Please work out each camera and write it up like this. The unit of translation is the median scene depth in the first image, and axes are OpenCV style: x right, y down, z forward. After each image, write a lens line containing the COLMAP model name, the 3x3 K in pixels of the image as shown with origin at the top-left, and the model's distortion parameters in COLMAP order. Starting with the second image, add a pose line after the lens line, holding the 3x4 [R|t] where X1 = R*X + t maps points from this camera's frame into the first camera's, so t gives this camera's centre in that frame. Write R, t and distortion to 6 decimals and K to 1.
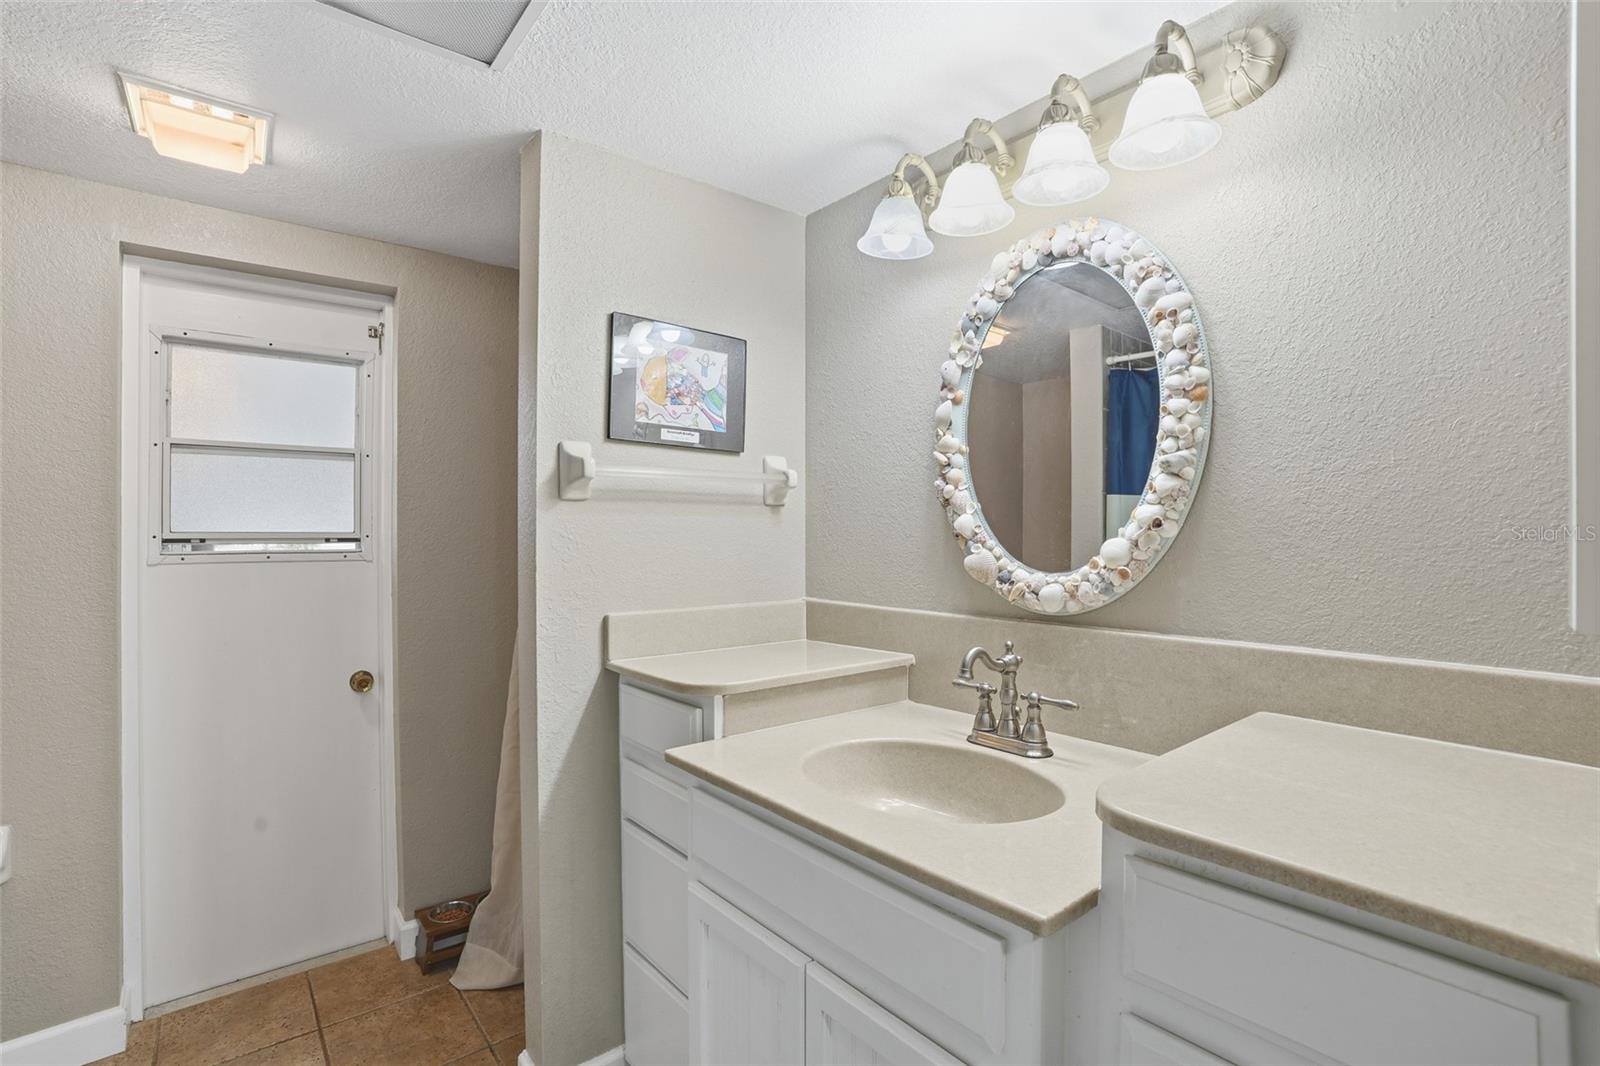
lens RADIAL K [[737.1, 0, 794.2], [0, 737.1, 528.3], [0, 0, 1]] dist [-0.025182, 0.003632]
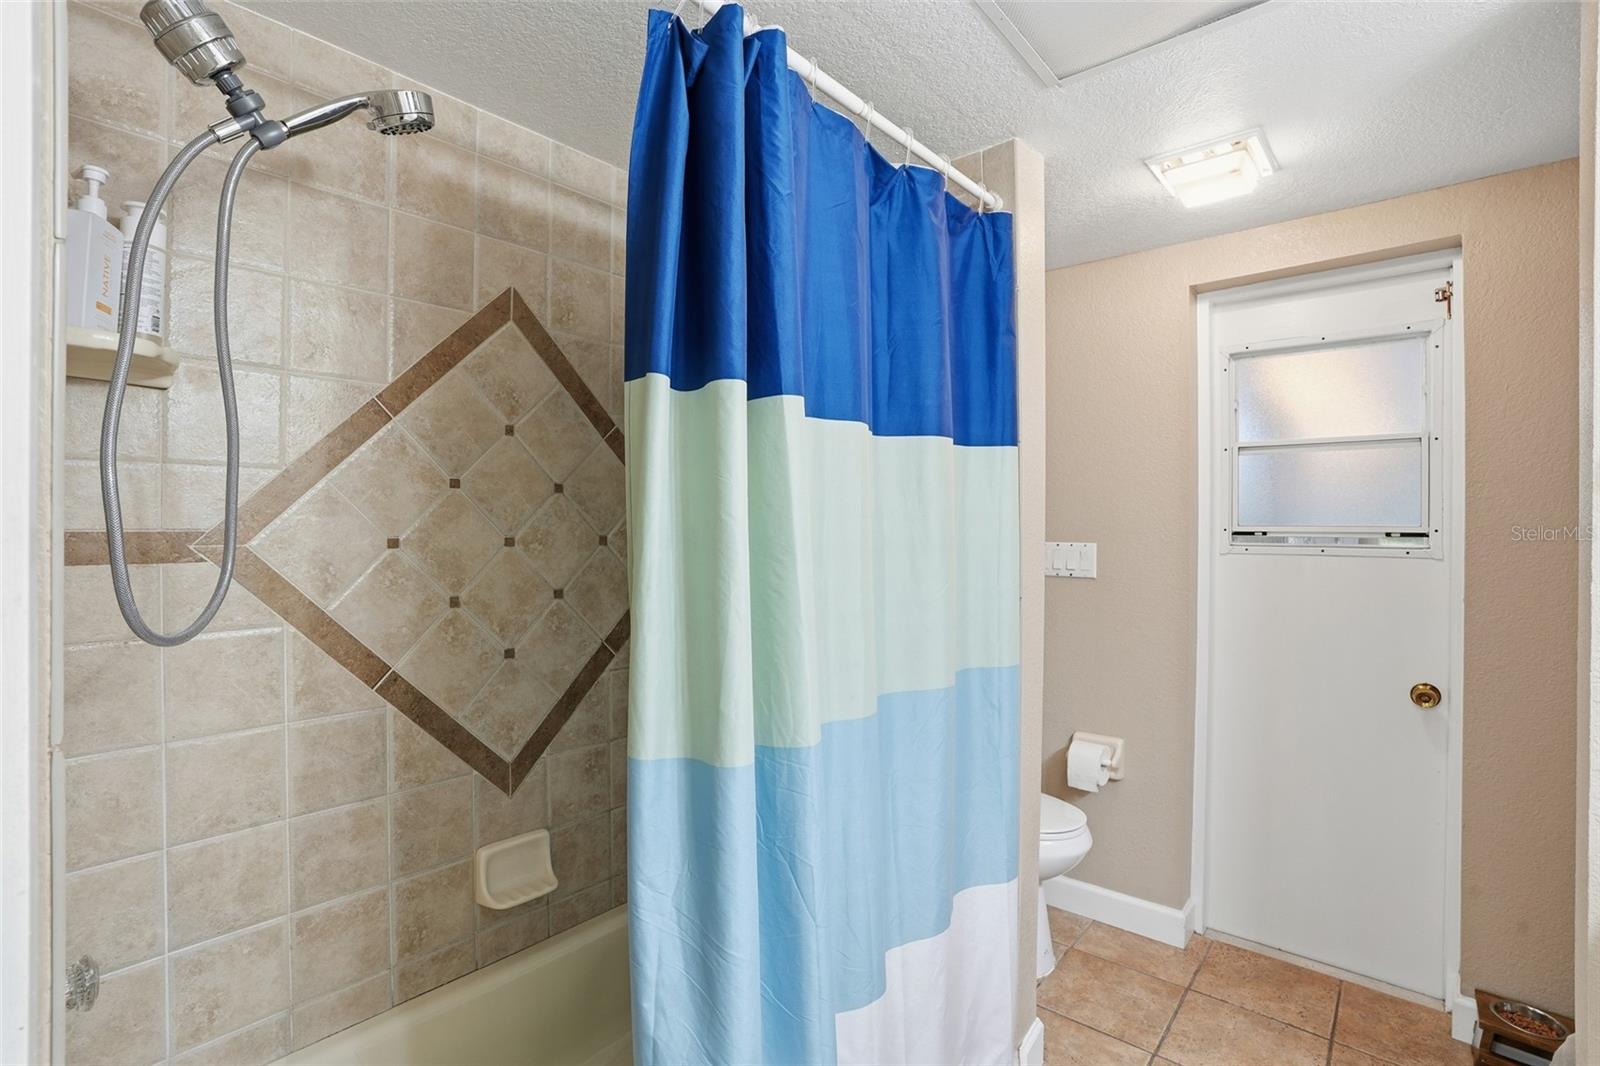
lens RADIAL K [[737.1, 0, 794.0], [0, 737.1, 527.2], [0, 0, 1]] dist [-0.025182, 0.003632]
pose [[0.181646, 0.008155, -0.983330, 0.139414], [-0.001281, 0.999967, 0.008056, -0.000655], [0.983363, -0.000204, 0.181651, 0.105848]]
